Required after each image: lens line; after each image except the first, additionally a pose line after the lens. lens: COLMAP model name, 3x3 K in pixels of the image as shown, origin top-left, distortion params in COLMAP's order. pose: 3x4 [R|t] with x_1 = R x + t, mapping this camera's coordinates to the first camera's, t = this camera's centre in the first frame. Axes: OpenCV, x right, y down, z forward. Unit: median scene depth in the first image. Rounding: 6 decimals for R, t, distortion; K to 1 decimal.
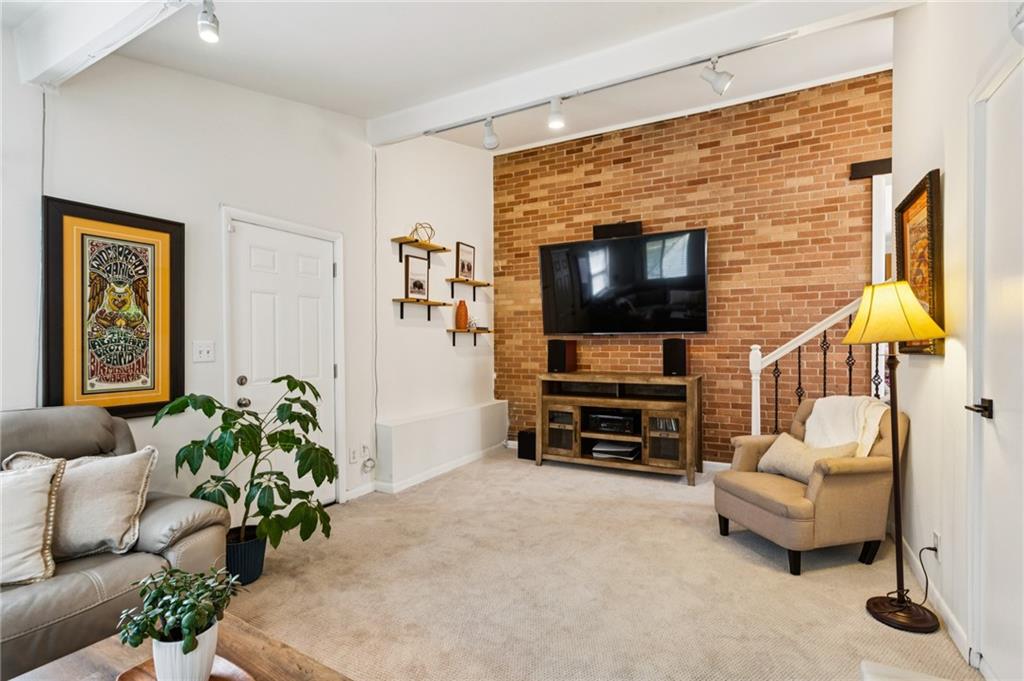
lens RADIAL K [[489.7, 0, 515.6], [0, 489.7, 342.4], [0, 0, 1]] dist [-0.005026, -0.000329]
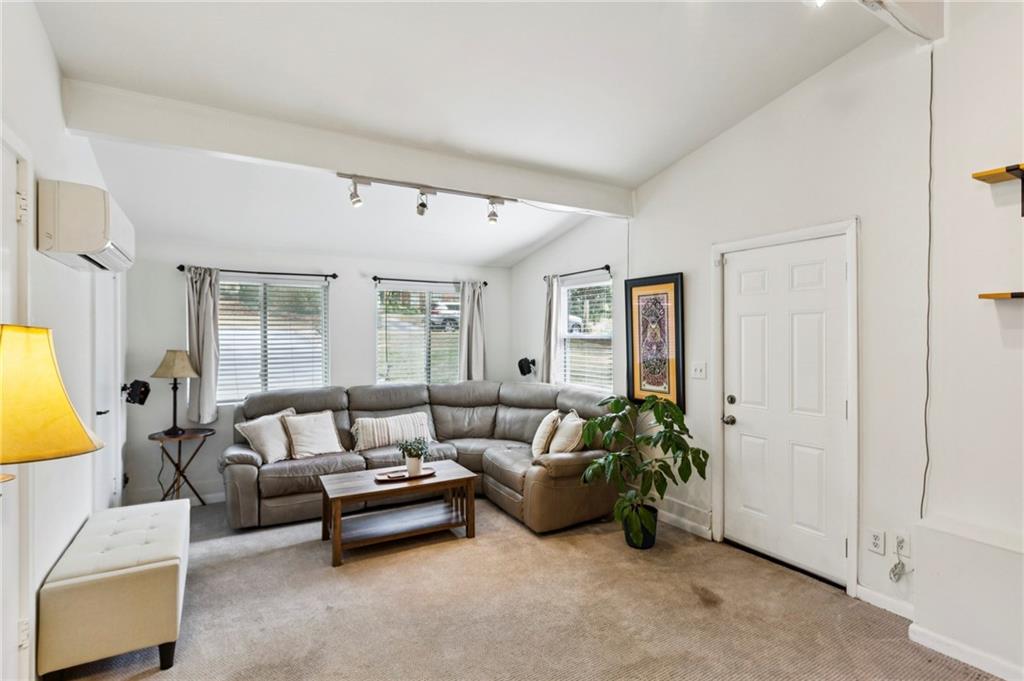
lens RADIAL K [[489.7, 0, 515.8], [0, 489.7, 335.8], [0, 0, 1]] dist [-0.005026, -0.000329]
pose [[-0.500165, 0.002255, -0.865927, 0.741581], [0.001364, 0.999997, 0.001816, -0.079005], [0.865929, -0.000273, -0.500167, 1.359654]]
